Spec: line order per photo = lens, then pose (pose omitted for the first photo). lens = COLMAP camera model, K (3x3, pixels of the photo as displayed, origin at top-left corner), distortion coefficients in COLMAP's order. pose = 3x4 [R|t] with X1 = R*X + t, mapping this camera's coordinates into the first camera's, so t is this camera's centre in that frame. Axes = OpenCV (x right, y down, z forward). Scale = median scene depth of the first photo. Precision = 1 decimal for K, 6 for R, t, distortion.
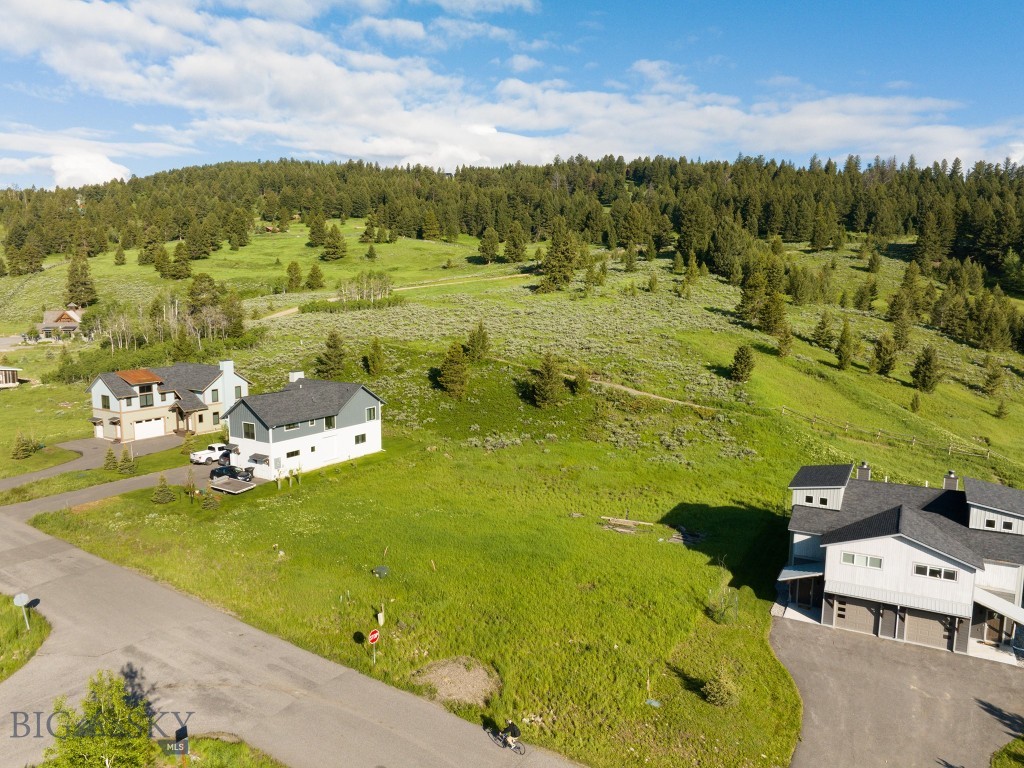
lens RADIAL K [[717.4, 0, 514.6], [0, 717.4, 372.3], [0, 0, 1]] dist [-0.042193, 0.006898]
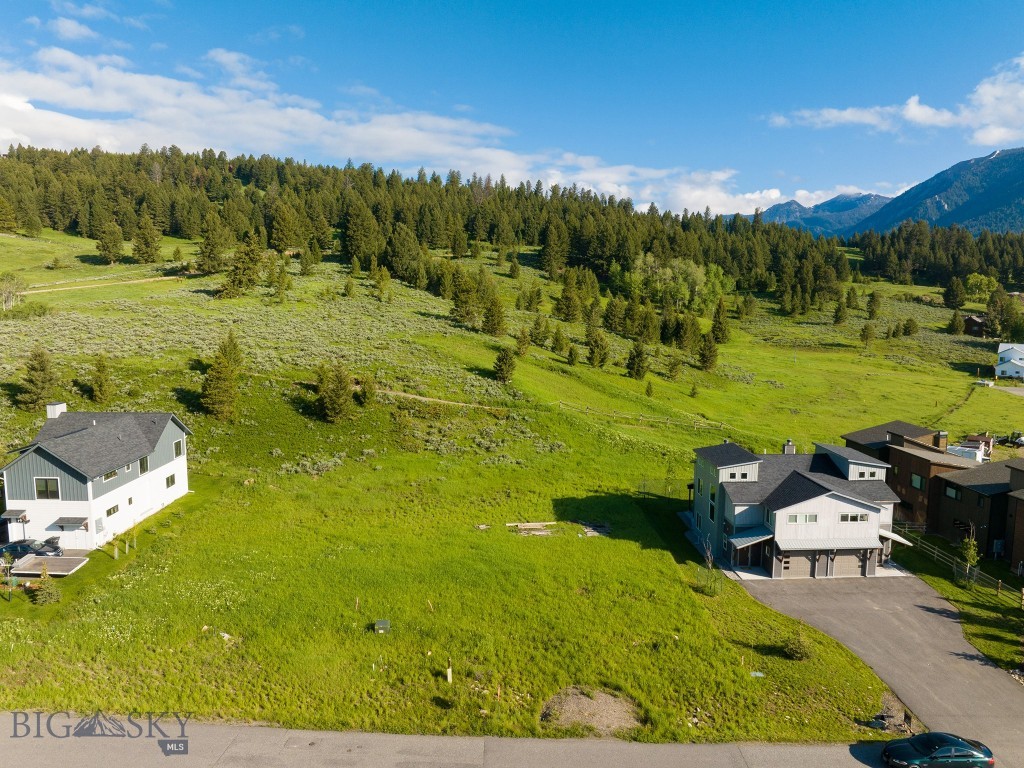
lens RADIAL K [[717.7, 0, 512.0], [0, 717.7, 384.0], [0, 0, 1]] dist [-0.039728, 0.005661]
pose [[0.849256, -0.064237, 0.524060, -0.180875], [0.058687, 0.997905, 0.027215, -0.008865], [-0.524710, 0.007643, 0.851247, 0.070954]]
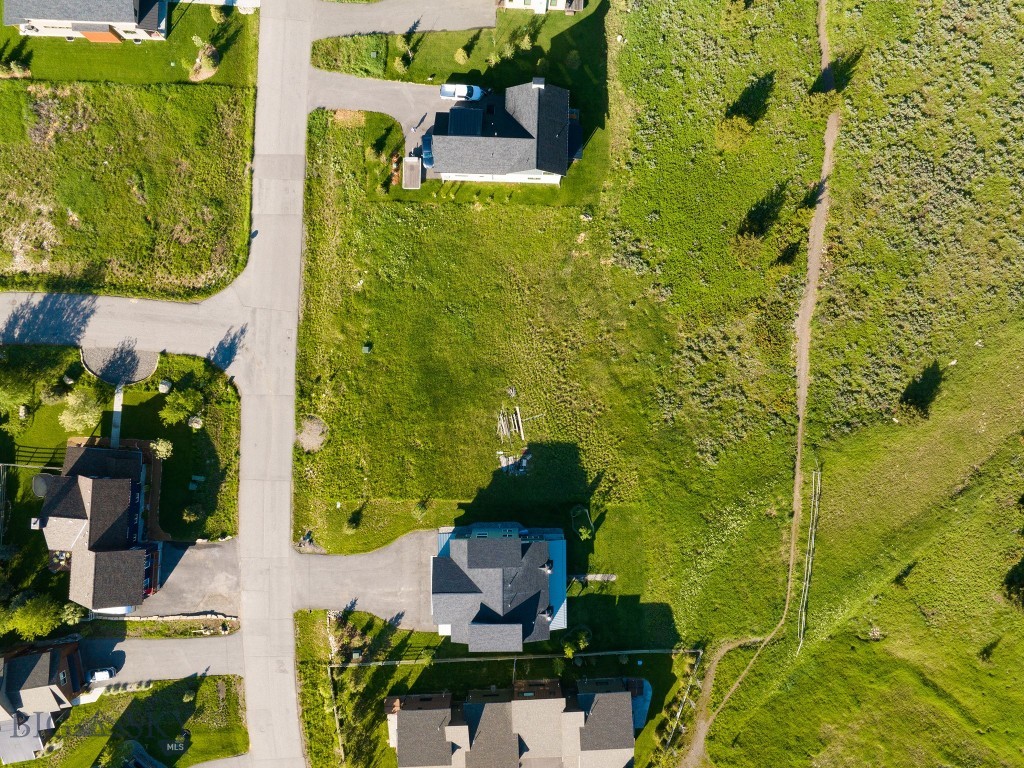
lens RADIAL K [[717.4, 0, 514.6], [0, 717.4, 372.3], [0, 0, 1]] dist [-0.042193, 0.006898]
pose [[0.504616, 0.863125, -0.019421, 0.040336], [-0.098918, 0.080149, 0.991863, -0.628130], [0.857658, -0.498589, 0.125823, 0.400151]]
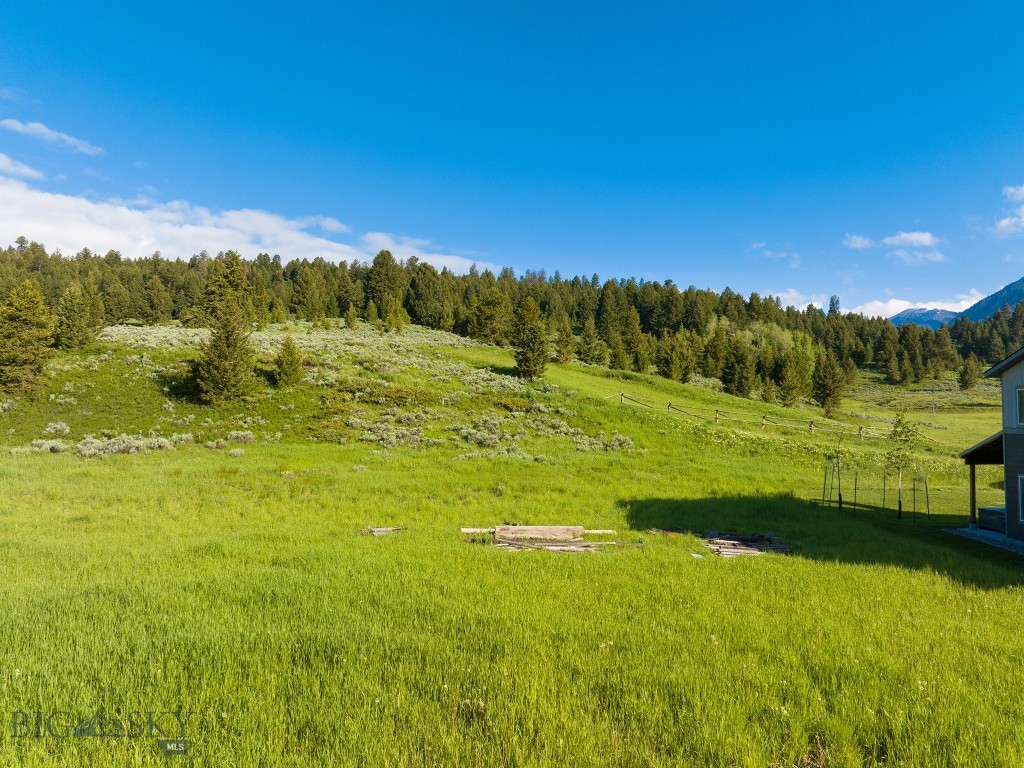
lens RADIAL K [[717.7, 0, 512.0], [0, 717.7, 384.0], [0, 0, 1]] dist [-0.039728, 0.005661]
pose [[0.890145, 0.016751, 0.455370, -0.003113], [0.055673, 0.987840, -0.145165, 0.088299], [-0.452264, 0.154569, 0.878388, 0.331472]]
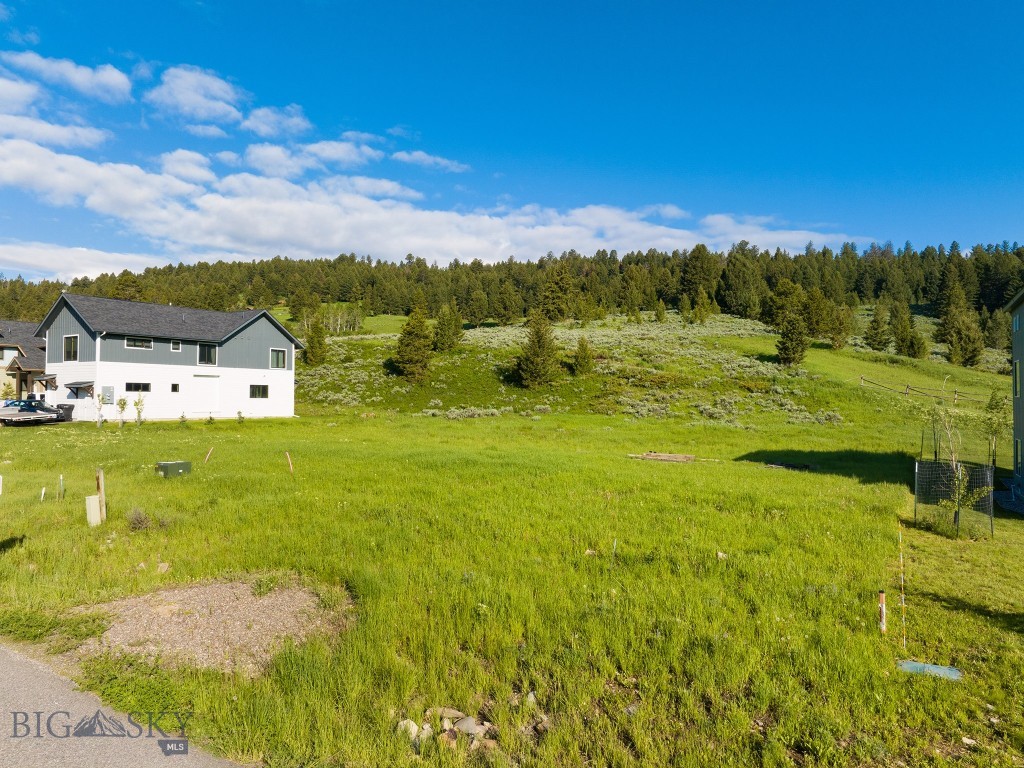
lens RADIAL K [[717.4, 0, 514.6], [0, 717.4, 372.3], [0, 0, 1]] dist [-0.042193, 0.006898]
pose [[0.999968, 0.000711, 0.007934, 0.011850], [0.000527, 0.987918, -0.154977, 0.107697], [-0.007949, 0.154976, 0.987886, 0.198379]]
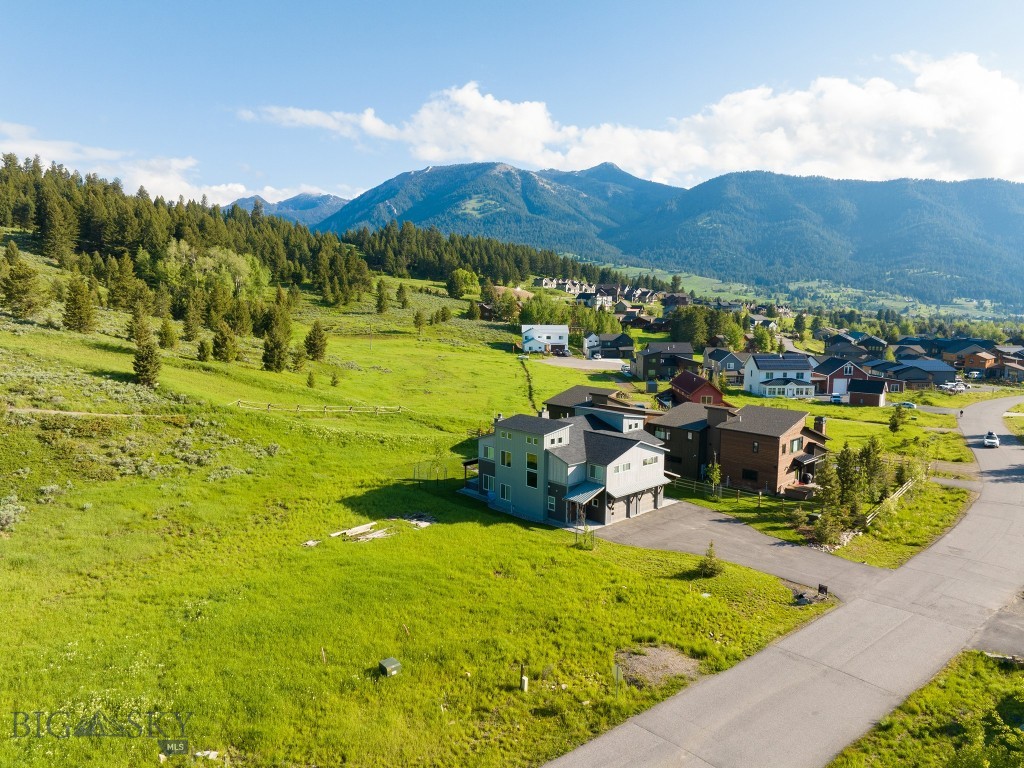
lens RADIAL K [[721.8, 0, 512.0], [0, 721.8, 384.0], [0, 0, 1]] dist [-0.034584, -0.000897]
pose [[0.305263, -0.120598, 0.944601, -0.290634], [0.104497, 0.990200, 0.092650, -0.017141], [-0.946517, 0.070426, 0.314874, 0.241432]]
